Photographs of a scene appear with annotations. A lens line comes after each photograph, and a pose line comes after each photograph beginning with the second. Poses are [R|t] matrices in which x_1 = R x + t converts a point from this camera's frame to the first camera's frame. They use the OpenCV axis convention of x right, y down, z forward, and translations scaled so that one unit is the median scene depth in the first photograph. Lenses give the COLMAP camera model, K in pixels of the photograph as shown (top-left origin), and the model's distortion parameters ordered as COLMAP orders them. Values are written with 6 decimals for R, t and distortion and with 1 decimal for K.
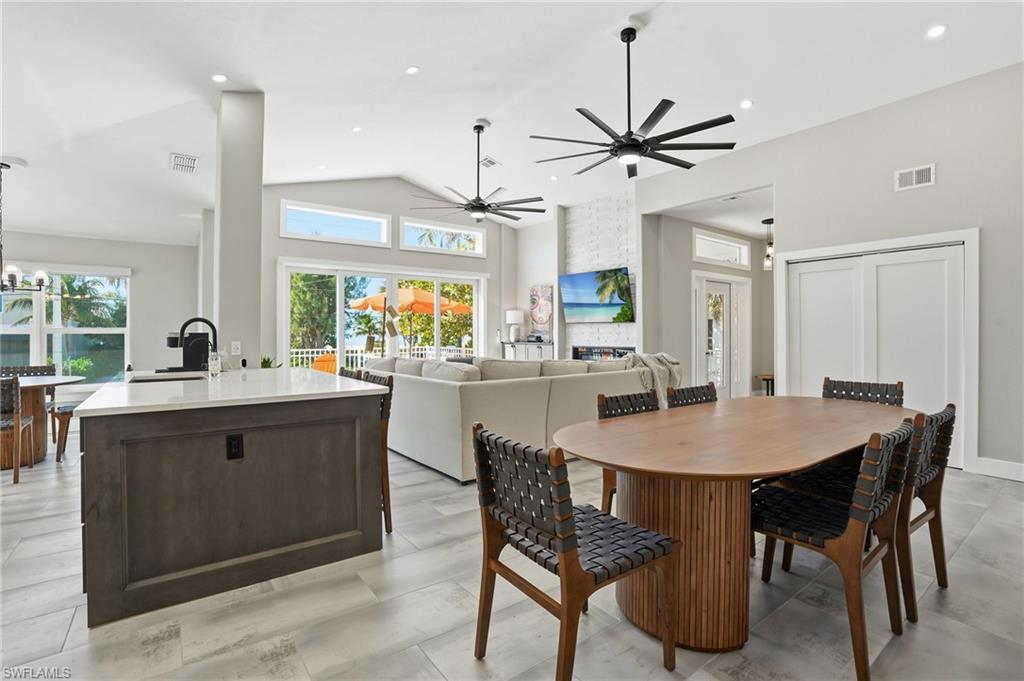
lens RADIAL K [[479.7, 0, 502.6], [0, 479.7, 327.8], [0, 0, 1]] dist [-0.055303, 0.014077]
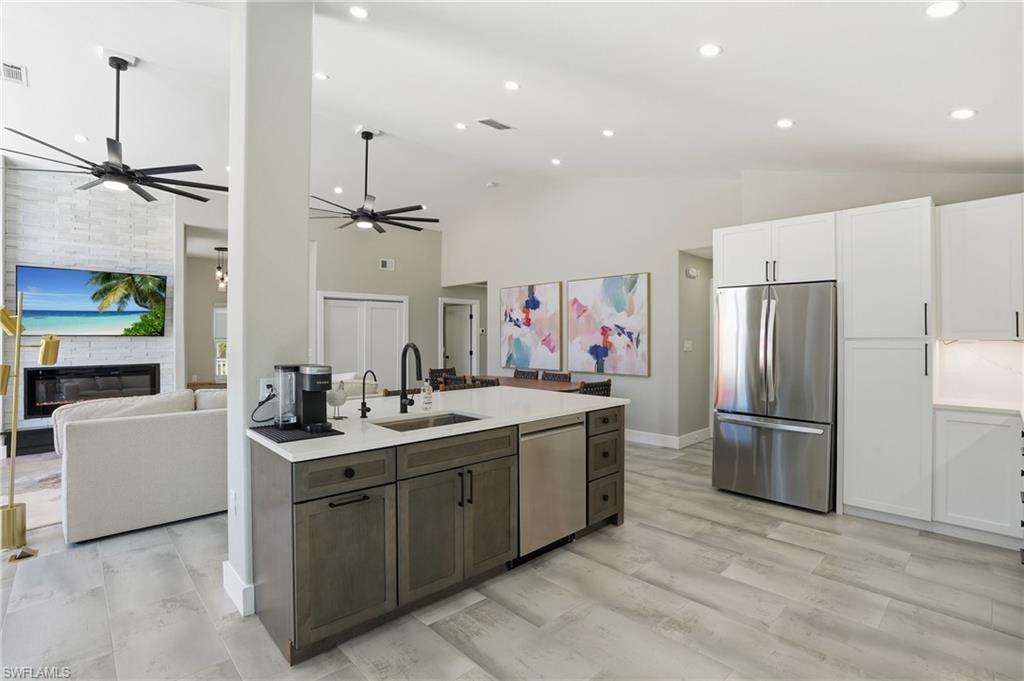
lens RADIAL K [[479.7, 0, 520.2], [0, 479.7, 334.7], [0, 0, 1]] dist [-0.055303, 0.014077]
pose [[-0.125438, 0.005369, 0.992087, -0.603508], [-0.007539, 0.999951, -0.006364, -0.012123], [-0.992073, -0.008278, -0.125391, 0.371501]]
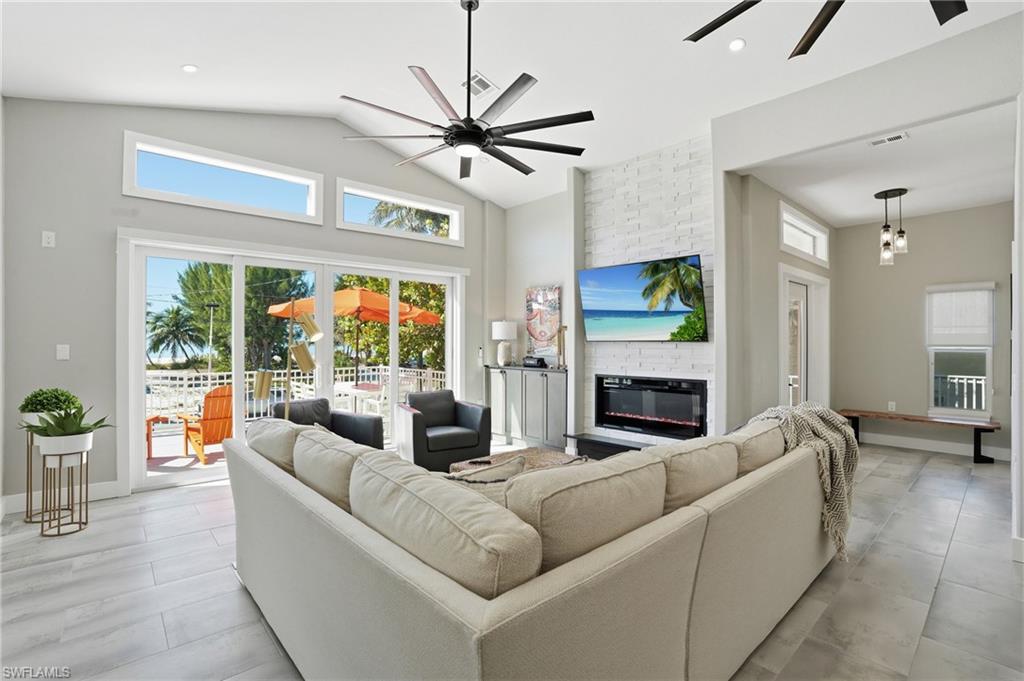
lens RADIAL K [[479.7, 0, 504.5], [0, 479.7, 336.4], [0, 0, 1]] dist [-0.055303, 0.014077]
pose [[0.995996, 0.003037, 0.089345, -0.044174], [-0.002929, 0.999995, -0.001342, -0.014636], [-0.089348, 0.001074, 0.996000, 0.339444]]
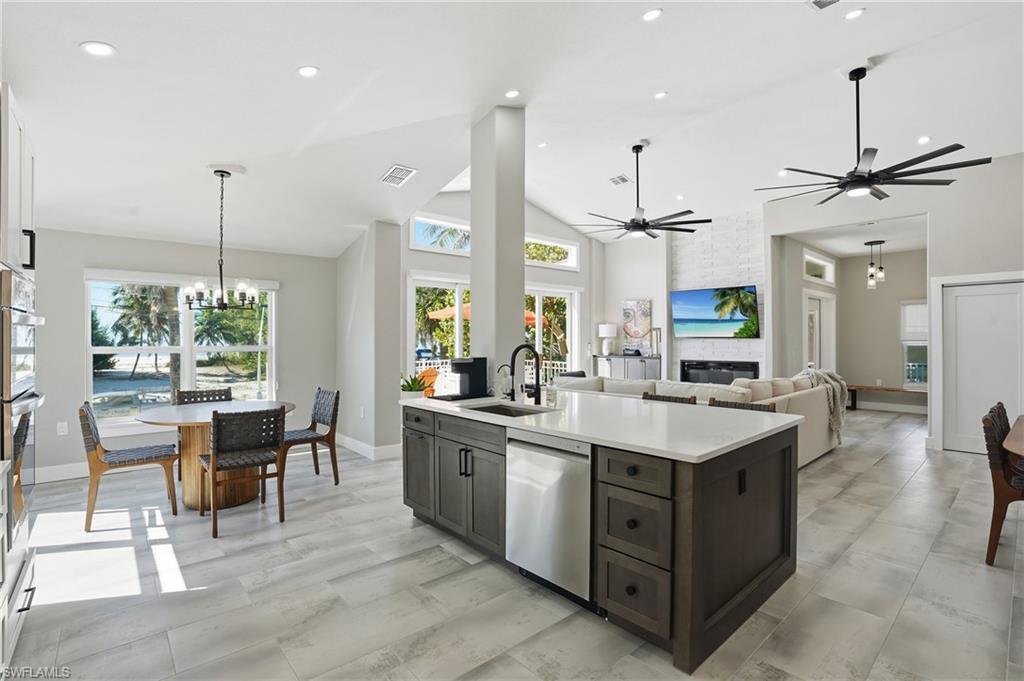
lens RADIAL K [[479.7, 0, 507.0], [0, 479.7, 334.8], [0, 0, 1]] dist [-0.055303, 0.014077]
pose [[0.996915, 0.001048, 0.078484, -0.309558], [-0.001164, 0.999998, 0.001436, -0.016856], [-0.078482, -0.001523, 0.996914, 0.009448]]
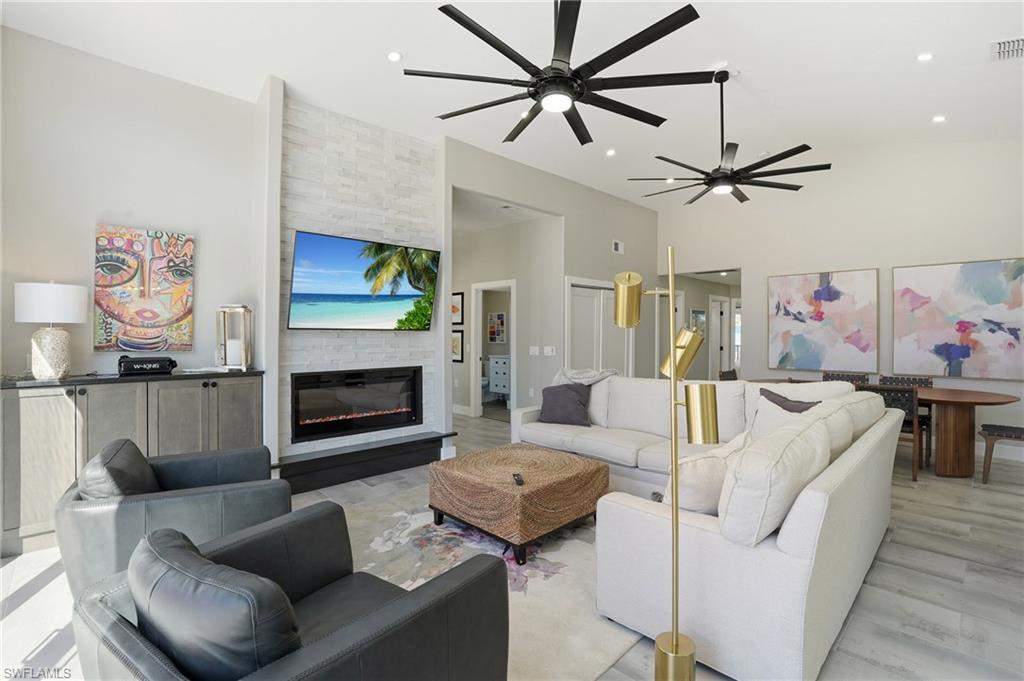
lens RADIAL K [[479.7, 0, 511.4], [0, 479.7, 327.4], [0, 0, 1]] dist [-0.055303, 0.014077]
pose [[-0.133630, 0.012353, 0.990954, -0.378224], [-0.012781, 0.999818, -0.014187, -0.006374], [-0.990949, -0.014562, -0.133448, 0.844550]]
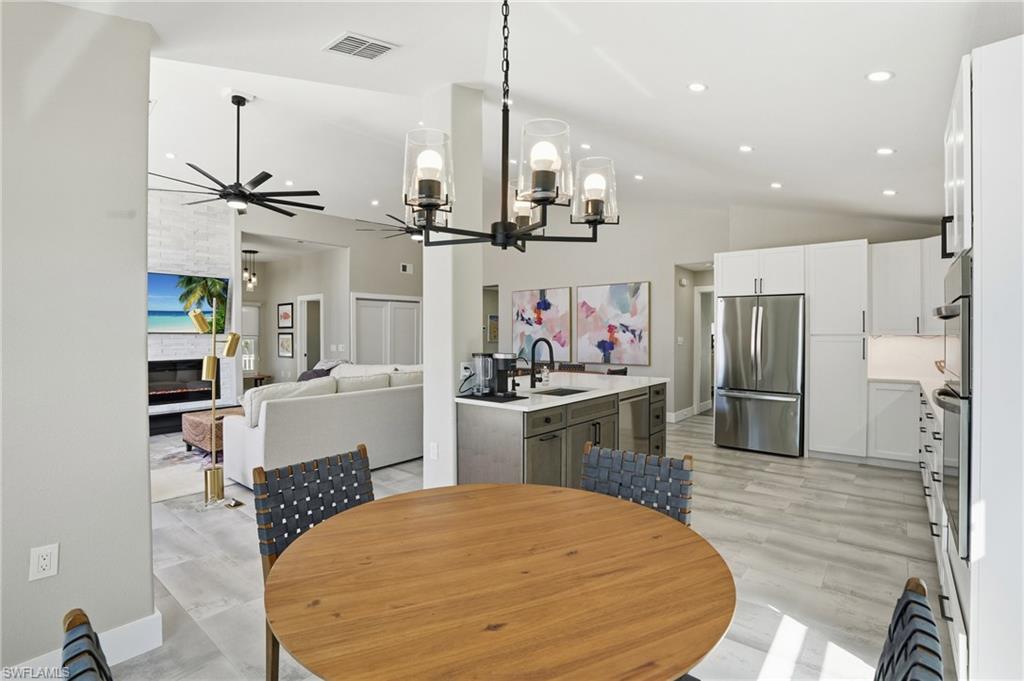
lens RADIAL K [[479.7, 0, 517.1], [0, 479.7, 339.0], [0, 0, 1]] dist [-0.055303, 0.014077]
pose [[-0.245873, -0.009833, 0.969252, -0.725617], [-0.006370, 0.999943, 0.008529, -0.010754], [-0.969281, -0.004077, -0.245922, 0.557106]]
